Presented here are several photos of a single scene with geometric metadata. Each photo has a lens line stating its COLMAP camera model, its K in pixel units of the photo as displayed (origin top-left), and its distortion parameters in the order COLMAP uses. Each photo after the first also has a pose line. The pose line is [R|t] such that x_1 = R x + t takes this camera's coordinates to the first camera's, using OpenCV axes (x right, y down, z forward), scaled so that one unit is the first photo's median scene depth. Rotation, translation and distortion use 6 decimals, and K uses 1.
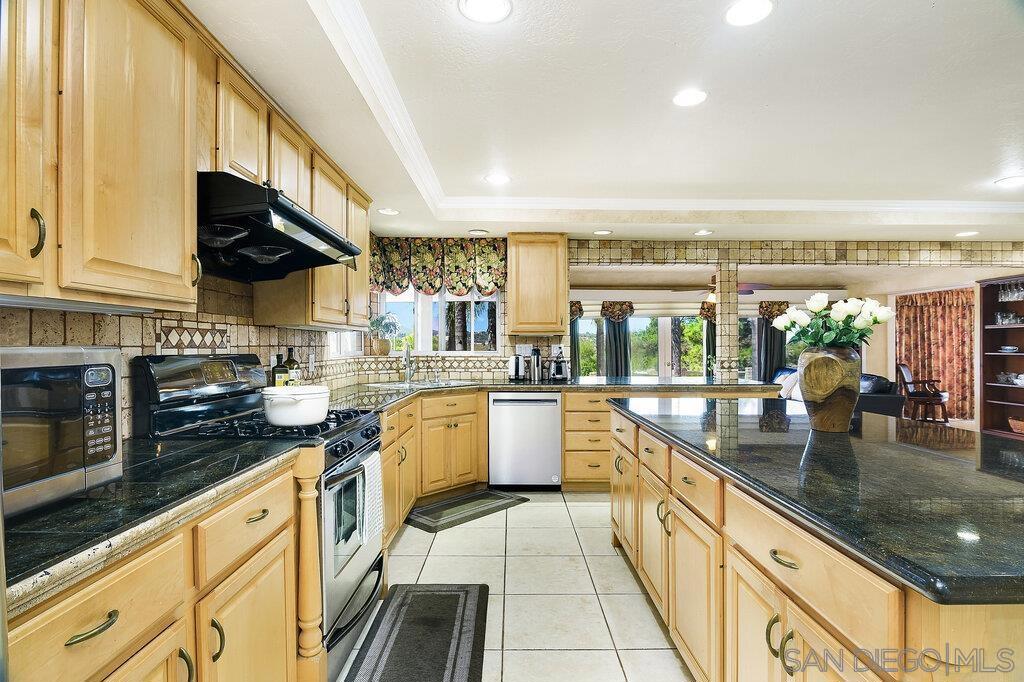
lens RADIAL K [[510.3, 0, 513.2], [0, 510.3, 344.8], [0, 0, 1]] dist [-0.019305, -0.000674]
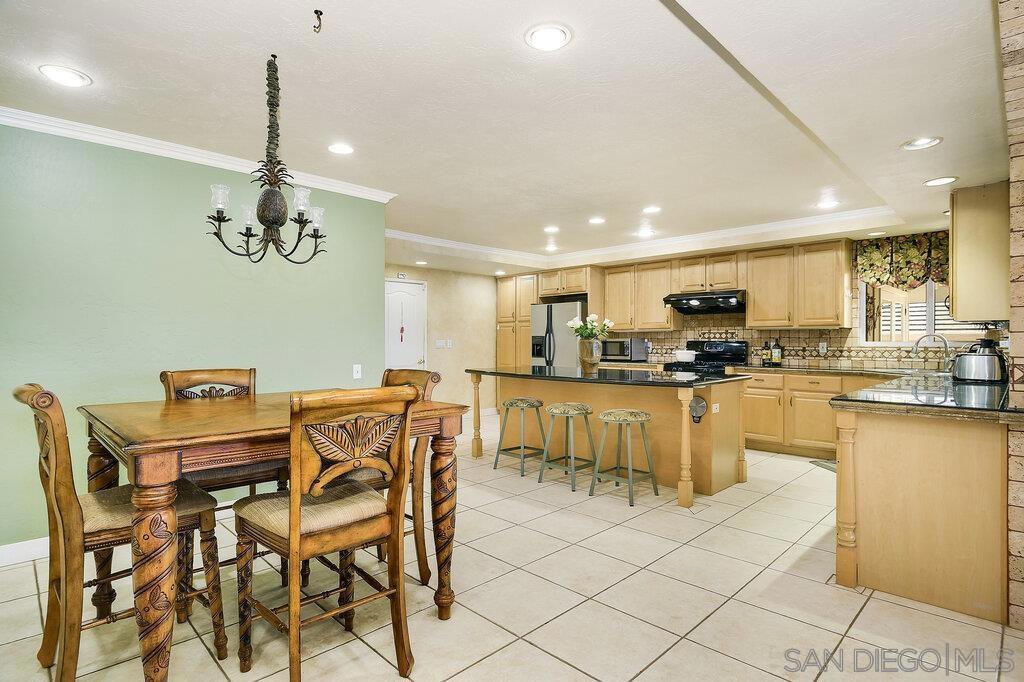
lens RADIAL K [[510.3, 0, 513.2], [0, 510.3, 344.8], [0, 0, 1]] dist [-0.019305, -0.000674]
pose [[-0.712853, 0.009410, -0.701251, 1.077468], [0.005098, 0.999953, 0.008236, 0.005028], [0.701295, 0.002296, -0.712867, 1.039854]]
